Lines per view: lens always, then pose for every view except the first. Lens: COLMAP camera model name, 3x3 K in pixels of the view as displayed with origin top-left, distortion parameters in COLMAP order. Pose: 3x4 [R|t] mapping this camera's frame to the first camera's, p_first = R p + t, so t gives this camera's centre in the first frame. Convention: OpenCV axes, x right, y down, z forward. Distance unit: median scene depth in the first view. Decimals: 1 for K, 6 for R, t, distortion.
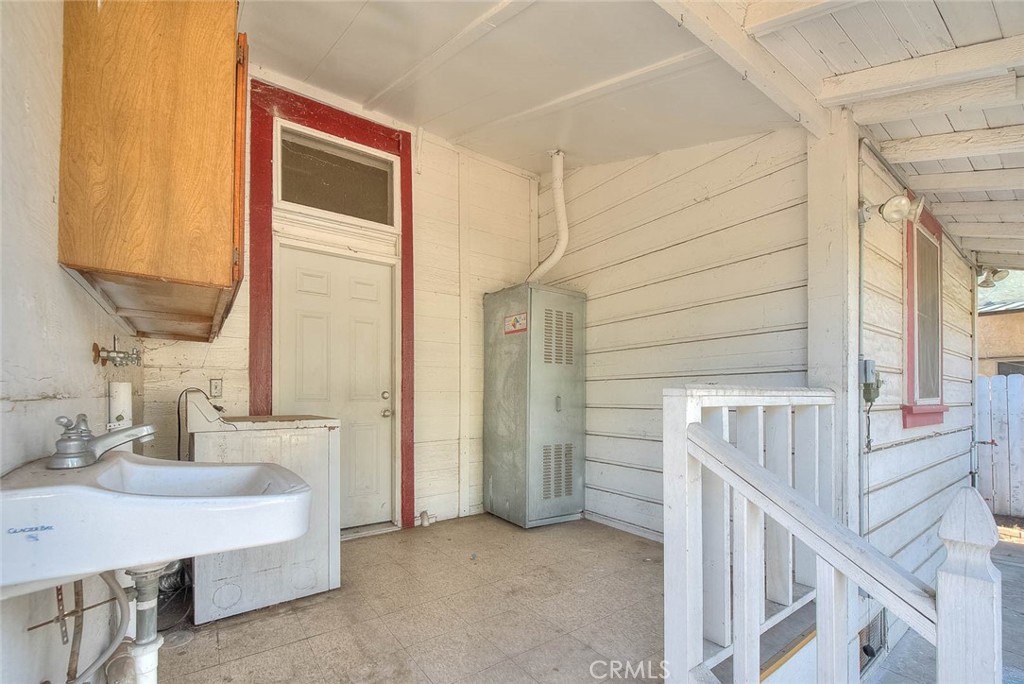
lens RADIAL K [[412.2, 0, 502.2], [0, 412.2, 396.8], [0, 0, 1]] dist [0.002226, -0.002675]
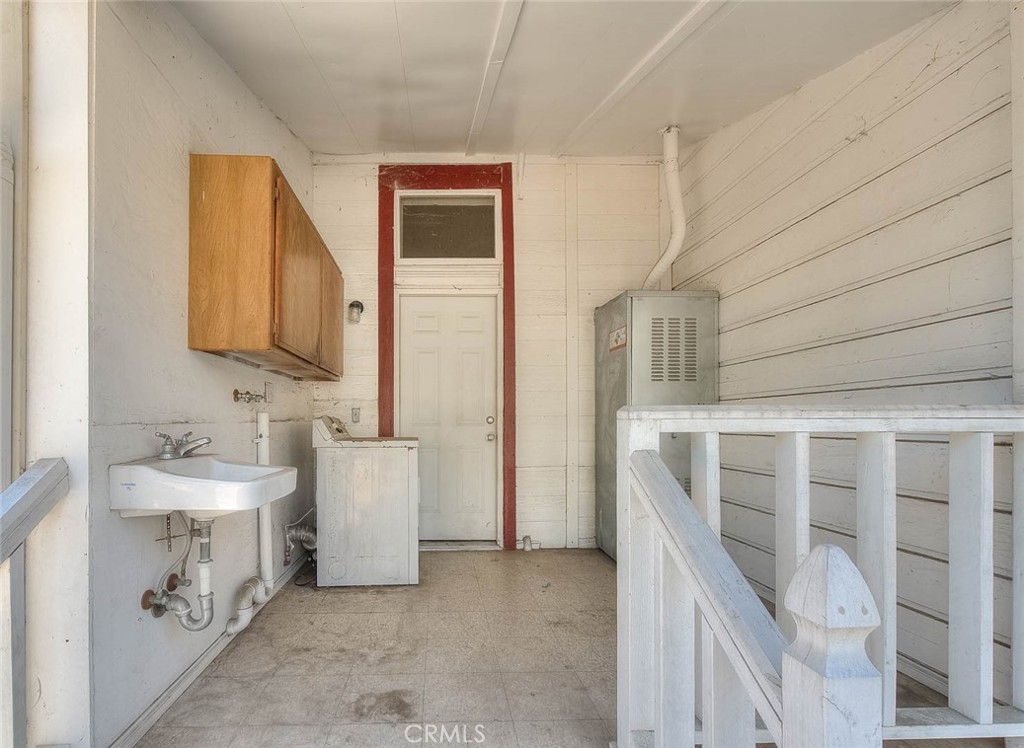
lens RADIAL K [[448.2, 0, 458.1], [0, 448.2, 424.0], [0, 0, 1]] dist [-0.001163, -0.001807]
pose [[0.835635, -0.000712, -0.549285, 0.280831], [0.003709, 0.999984, 0.004346, 0.000885], [0.549273, -0.005669, 0.835624, 0.000092]]
